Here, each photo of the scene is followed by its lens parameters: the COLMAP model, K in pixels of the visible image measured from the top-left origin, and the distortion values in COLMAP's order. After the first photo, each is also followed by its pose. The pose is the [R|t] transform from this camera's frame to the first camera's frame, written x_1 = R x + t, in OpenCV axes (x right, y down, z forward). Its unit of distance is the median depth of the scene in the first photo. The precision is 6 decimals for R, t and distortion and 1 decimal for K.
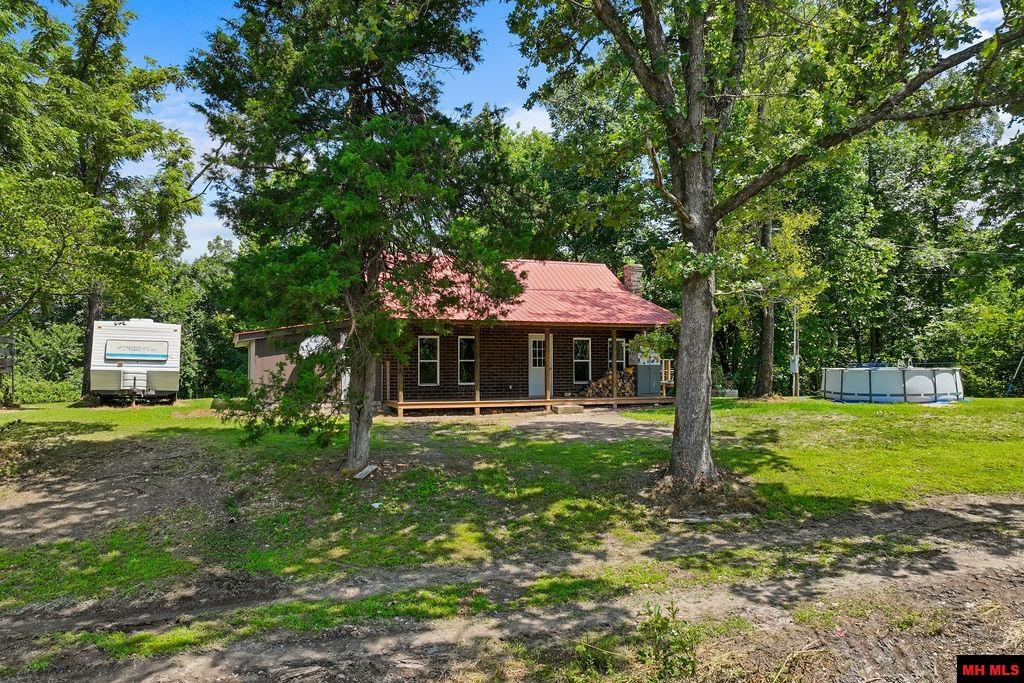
lens RADIAL K [[735.3, 0, 511.3], [0, 735.3, 343.0], [0, 0, 1]] dist [-0.004148, -0.000280]
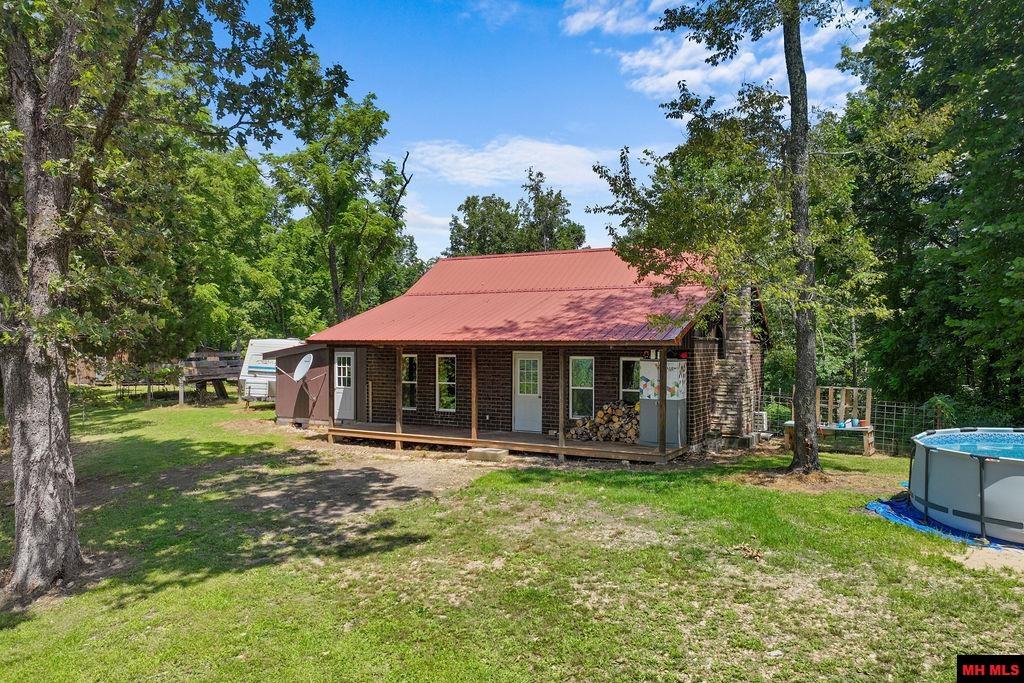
lens RADIAL K [[749.6, 0, 515.0], [0, 749.6, 341.0], [0, 0, 1]] dist [-0.007820, -0.002147]
pose [[0.638316, 0.000354, -0.769775, 0.637489], [0.016880, 0.999753, 0.014458, -0.034805], [0.769590, -0.022222, 0.638152, 0.491471]]
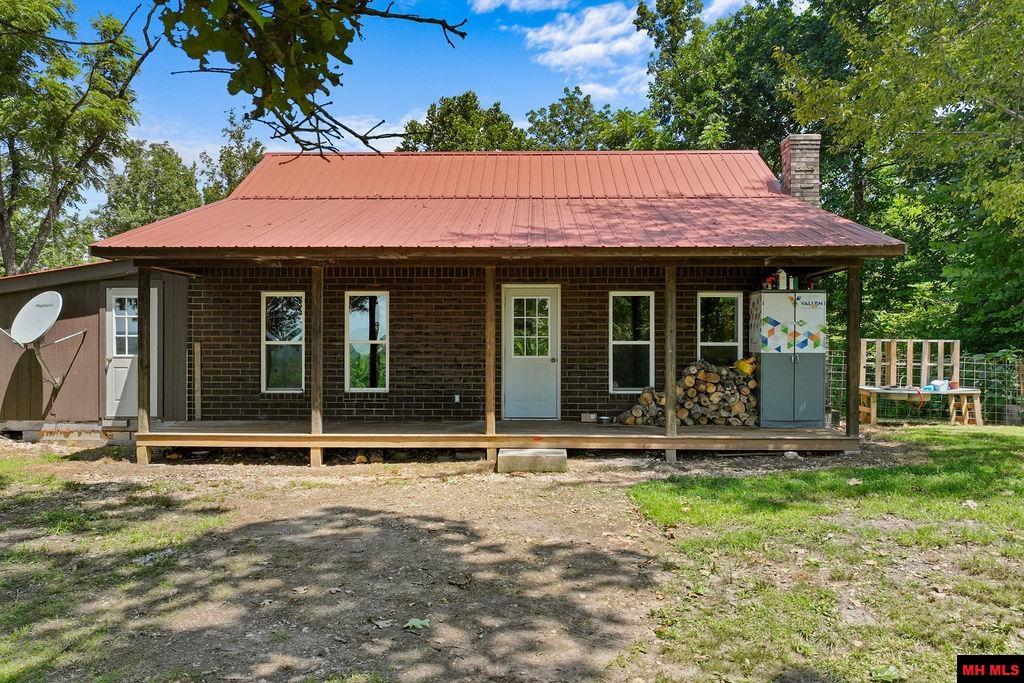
lens RADIAL K [[749.6, 0, 511.8], [0, 749.6, 340.6], [0, 0, 1]] dist [-0.007820, -0.002147]
pose [[0.922540, -0.000021, -0.385901, 0.210255], [0.008132, 0.999779, 0.019388, 0.013835], [0.385815, -0.021024, 0.922337, 0.565728]]
